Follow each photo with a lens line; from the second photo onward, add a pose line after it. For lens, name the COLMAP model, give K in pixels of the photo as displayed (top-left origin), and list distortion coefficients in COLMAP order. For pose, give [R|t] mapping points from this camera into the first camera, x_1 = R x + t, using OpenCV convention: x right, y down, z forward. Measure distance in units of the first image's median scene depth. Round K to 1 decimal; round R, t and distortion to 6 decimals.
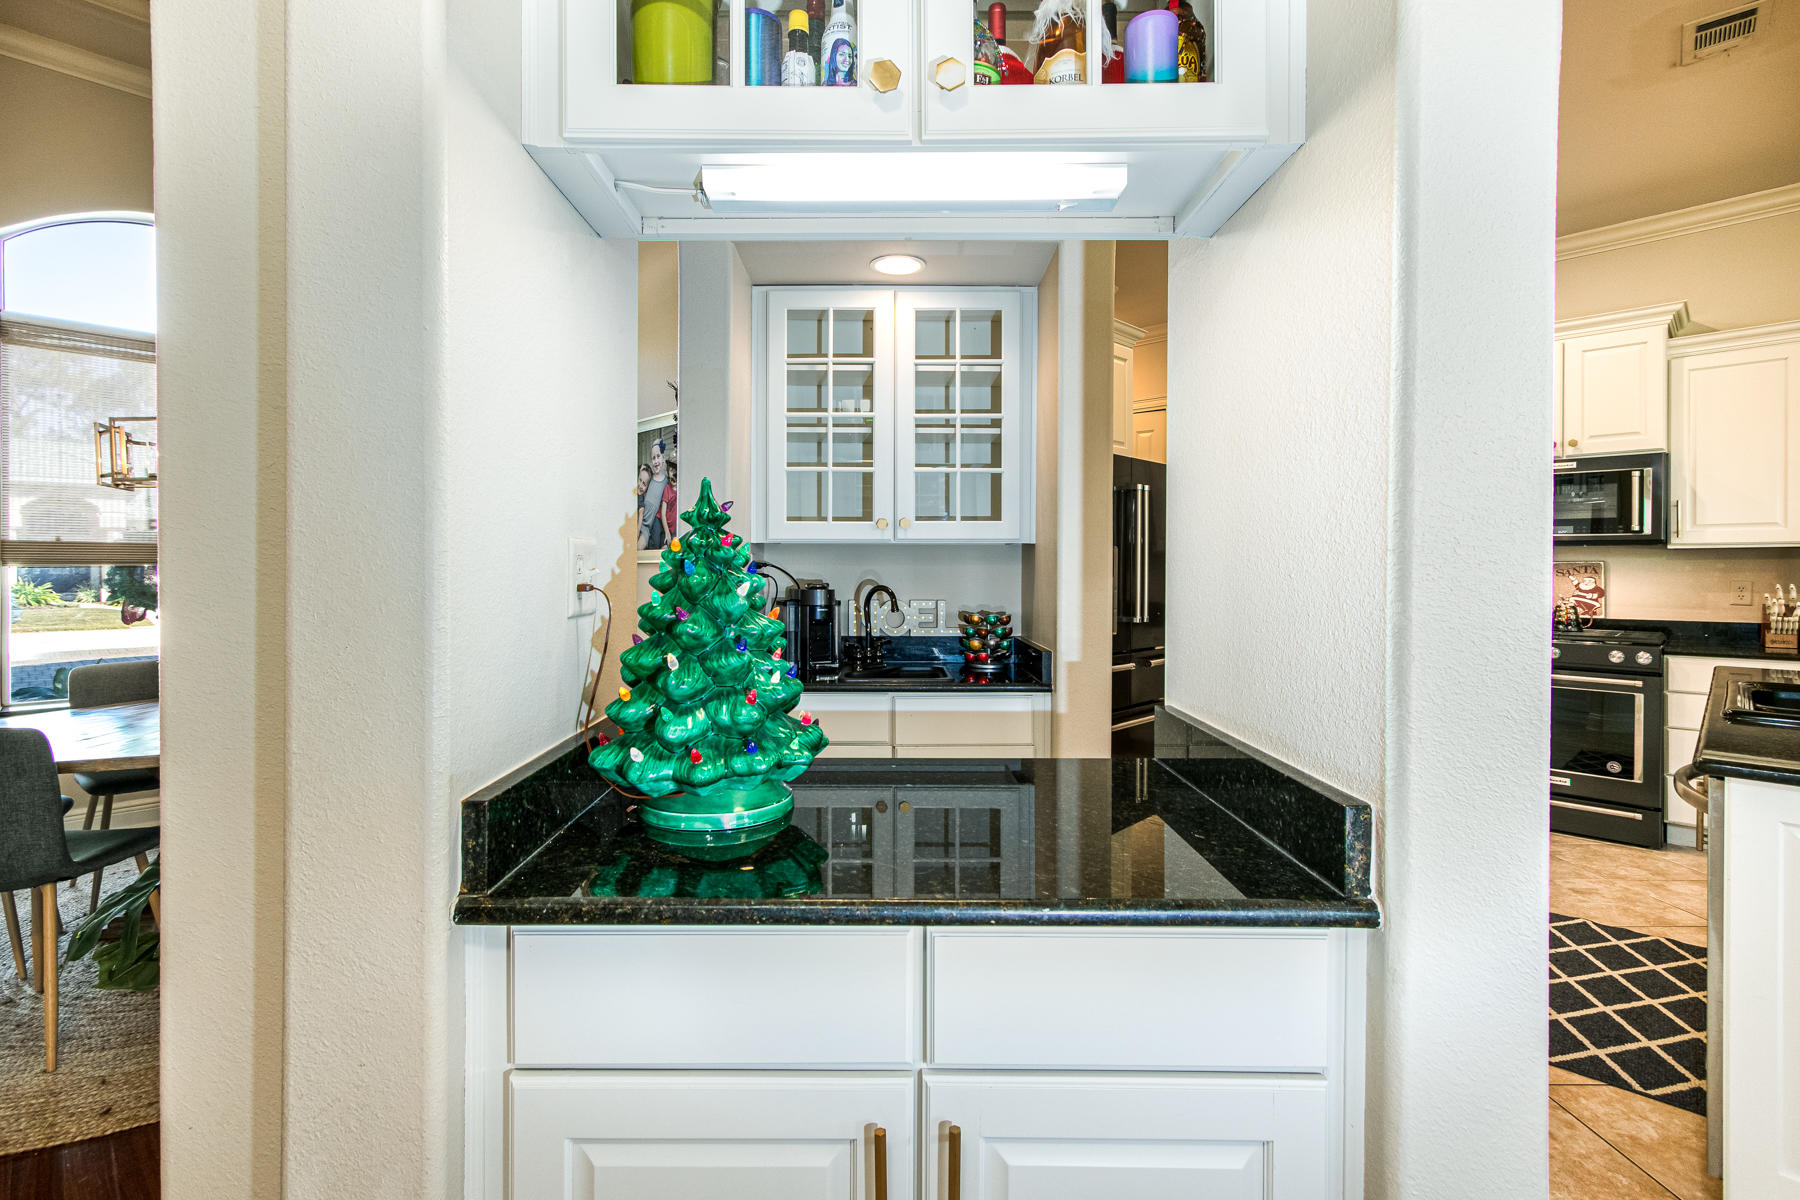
lens RADIAL K [[826.8, 0, 892.2], [0, 826.8, 588.1], [0, 0, 1]] dist [0.001434, 0.000798]
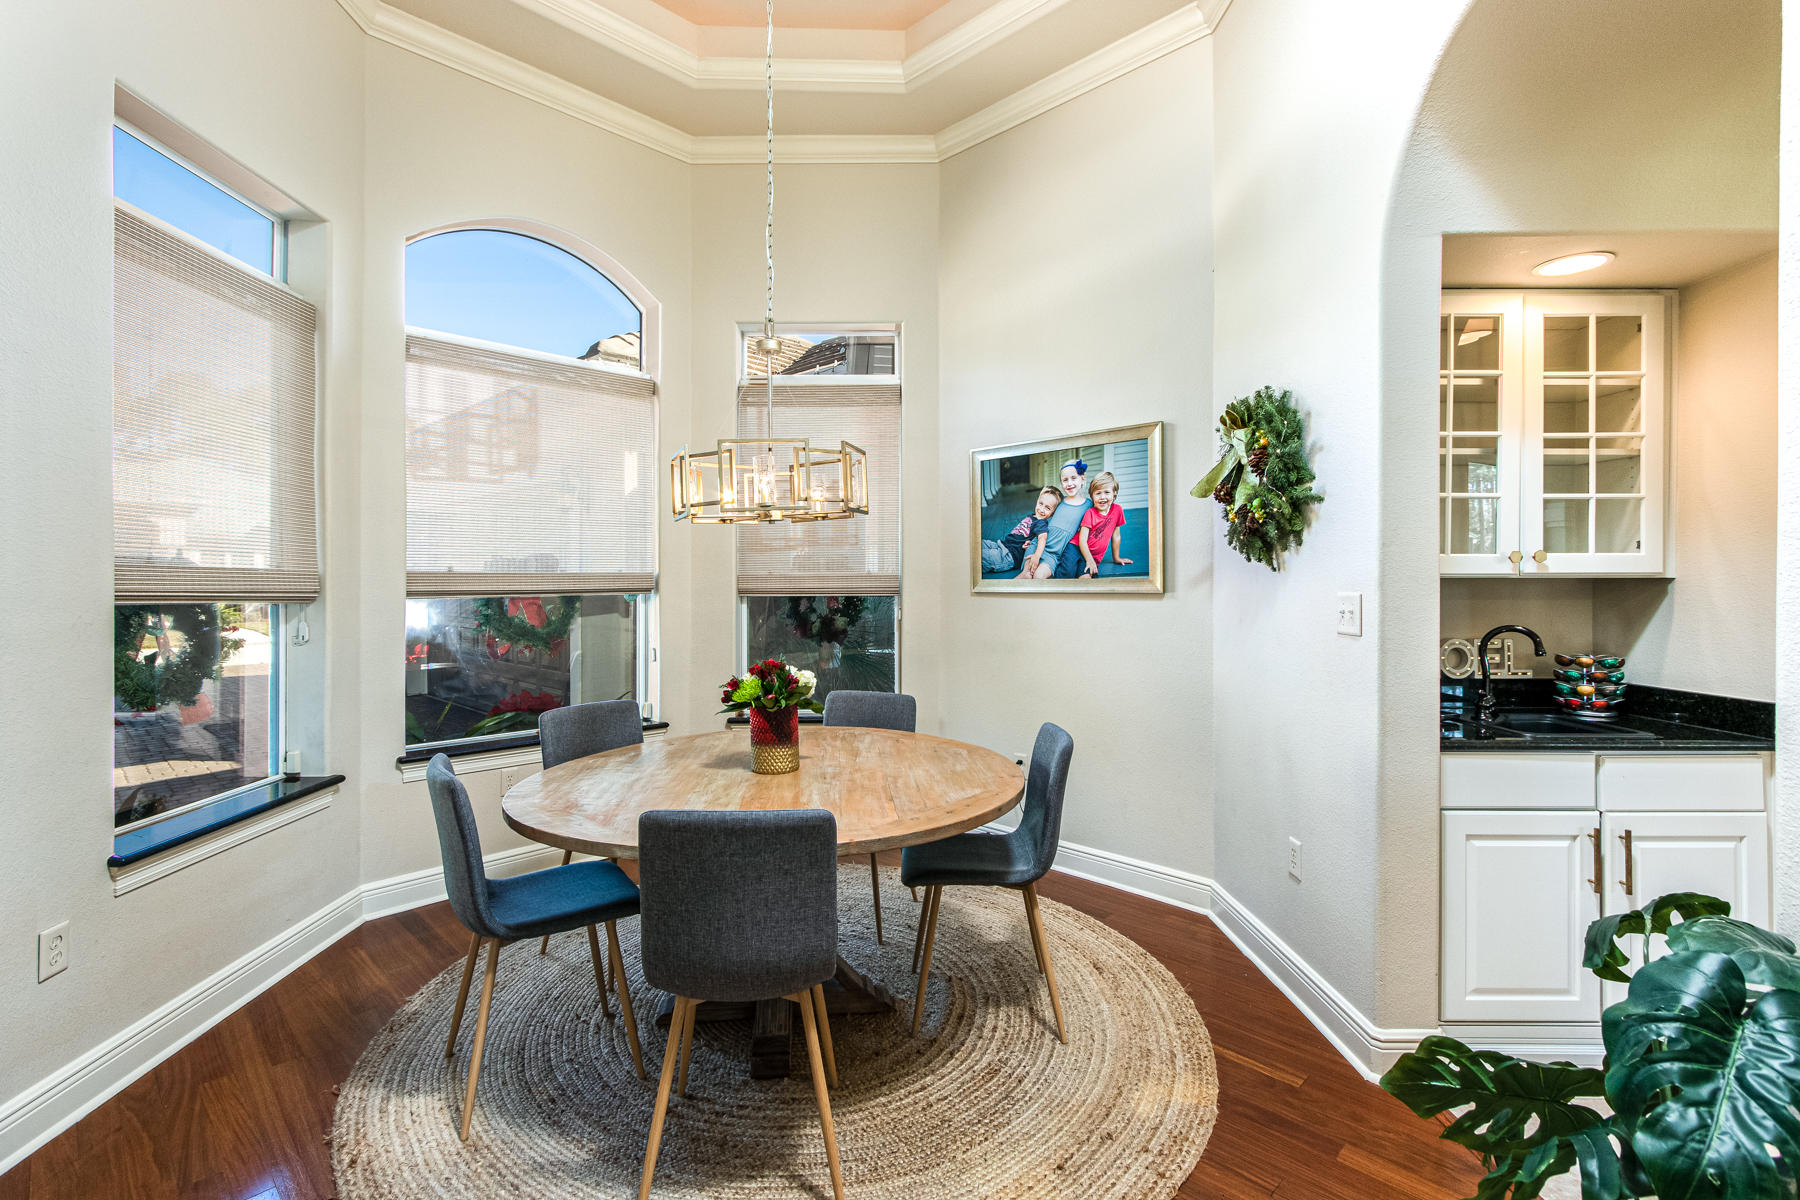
lens RADIAL K [[826.8, 0, 903.0], [0, 826.8, 605.5], [0, 0, 1]] dist [0.001434, 0.000798]
pose [[0.999940, 0.000112, 0.010962, -0.666638], [-0.000109, 1.000000, -0.000253, -0.023957], [-0.010962, 0.000252, 0.999940, 0.113728]]
